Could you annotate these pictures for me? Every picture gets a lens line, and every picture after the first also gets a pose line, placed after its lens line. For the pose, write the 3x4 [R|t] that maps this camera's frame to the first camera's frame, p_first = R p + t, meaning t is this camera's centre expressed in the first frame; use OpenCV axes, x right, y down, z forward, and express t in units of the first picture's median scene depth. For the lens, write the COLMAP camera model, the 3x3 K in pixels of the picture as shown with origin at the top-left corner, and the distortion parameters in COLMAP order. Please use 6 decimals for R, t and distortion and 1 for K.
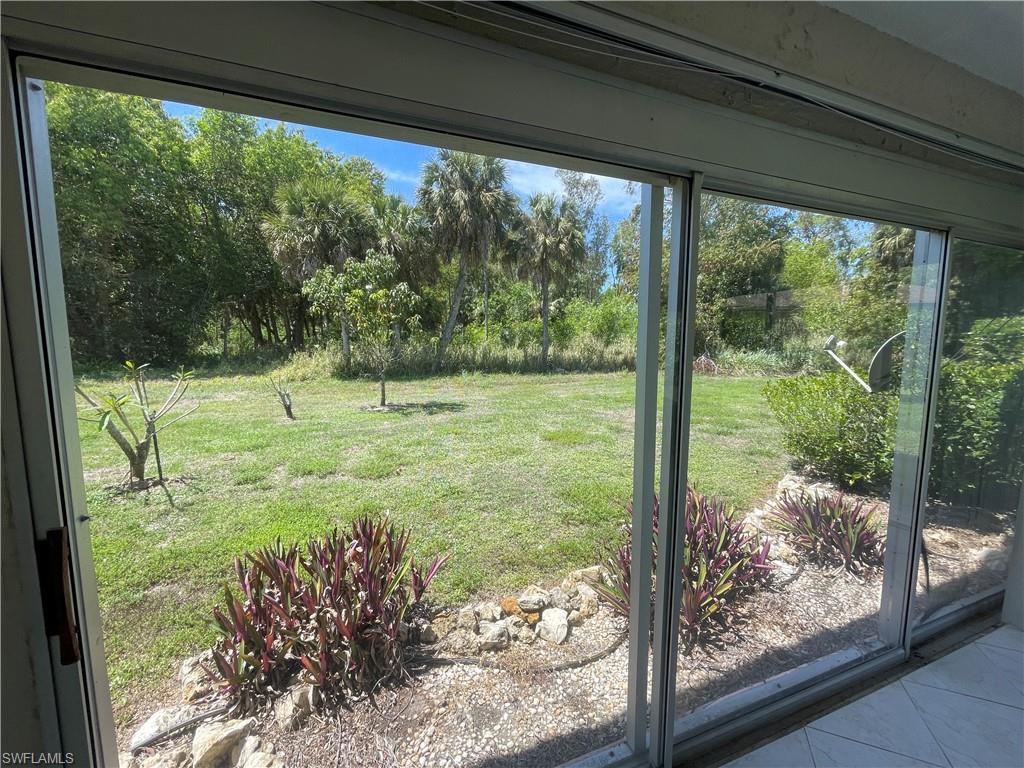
lens RADIAL K [[410.9, 0, 506.9], [0, 410.9, 387.3], [0, 0, 1]] dist [-0.001161, 0.000138]
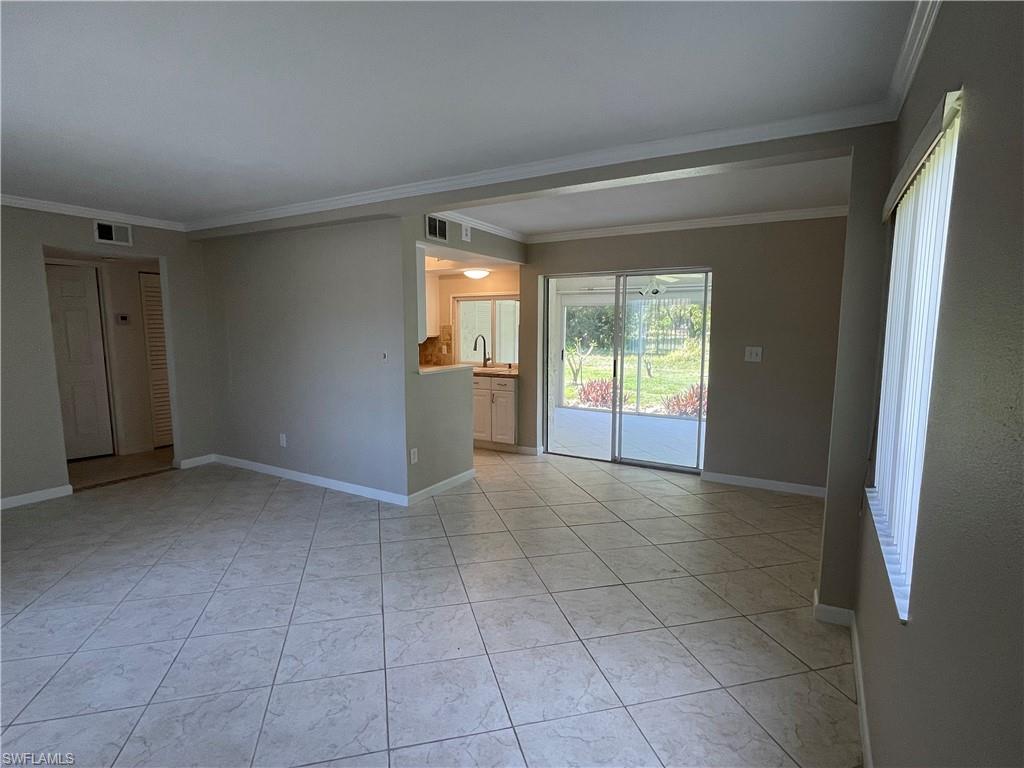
lens RADIAL K [[525.0, 0, 504.6], [0, 525.0, 388.3], [0, 0, 1]] dist [0.002933, 0.000013]
pose [[0.614642, 0.091944, -0.783429, 0.399983], [-0.094069, 0.994640, 0.042929, 0.045076], [0.783177, 0.047310, 0.619997, -0.392240]]
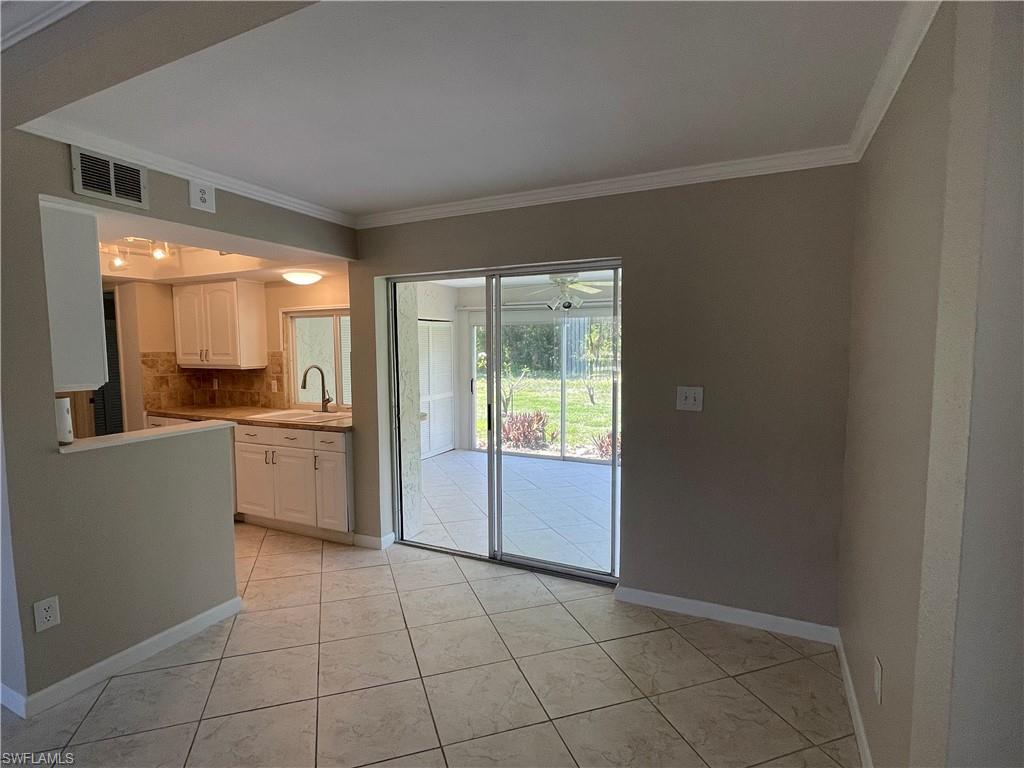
lens RADIAL K [[532.0, 0, 506.6], [0, 532.0, 387.8], [0, 0, 1]] dist [0.003019, 0.000004]
pose [[0.678126, 0.049229, -0.733295, 0.346242], [-0.079090, 0.996848, -0.006216, 0.028573], [0.730678, 0.062212, 0.679882, -0.275061]]
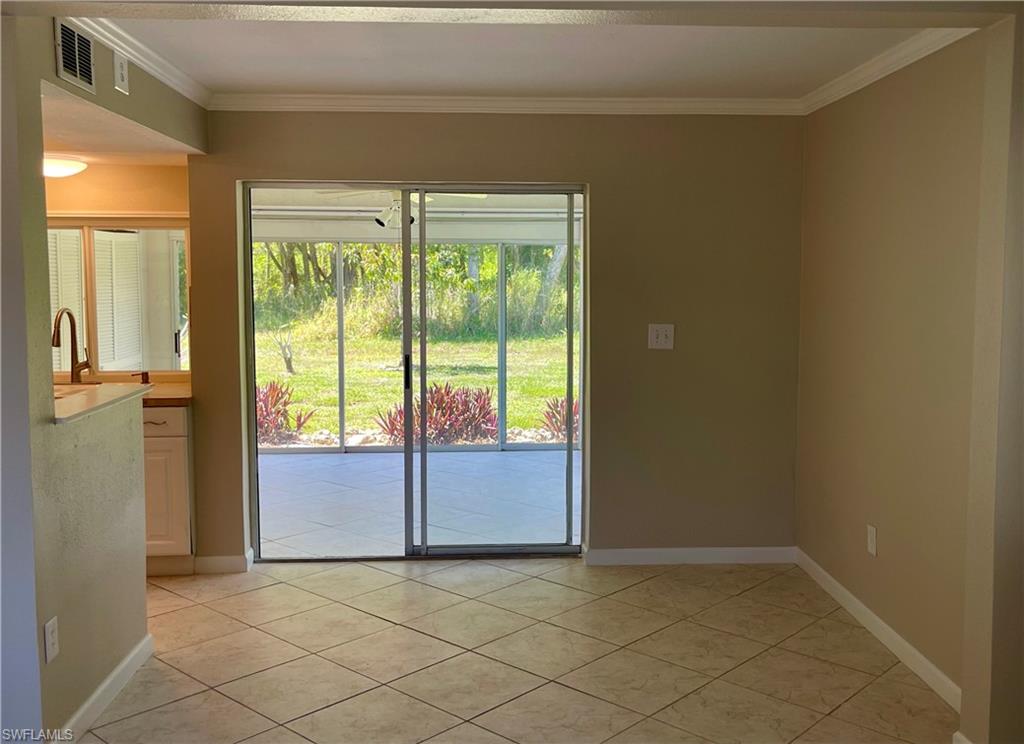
lens RADIAL K [[976.2, 0, 546.5], [0, 976.2, 345.5], [0, 0, 1]] dist [0.073510, -0.005828]
pose [[0.952967, 0.019840, -0.302423, 0.316917], [-0.033366, 0.998657, -0.039623, 0.042816], [0.301231, 0.047850, 0.952350, -0.418961]]
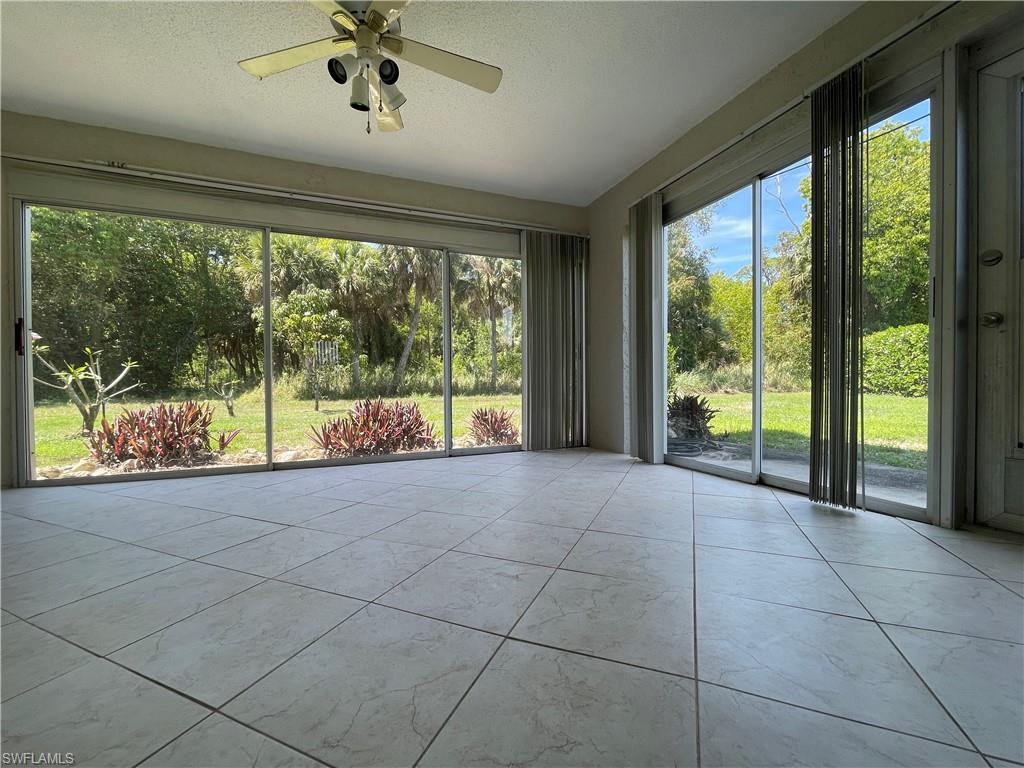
lens RADIAL K [[413.5, 0, 511.1], [0, 413.5, 385.7], [0, 0, 1]] dist [0.002898, 0.000332]
pose [[0.999897, -0.012434, 0.007221, 0.156845], [0.013143, 0.994038, -0.108236, 0.067562], [-0.005832, 0.108320, 0.994099, -0.128171]]
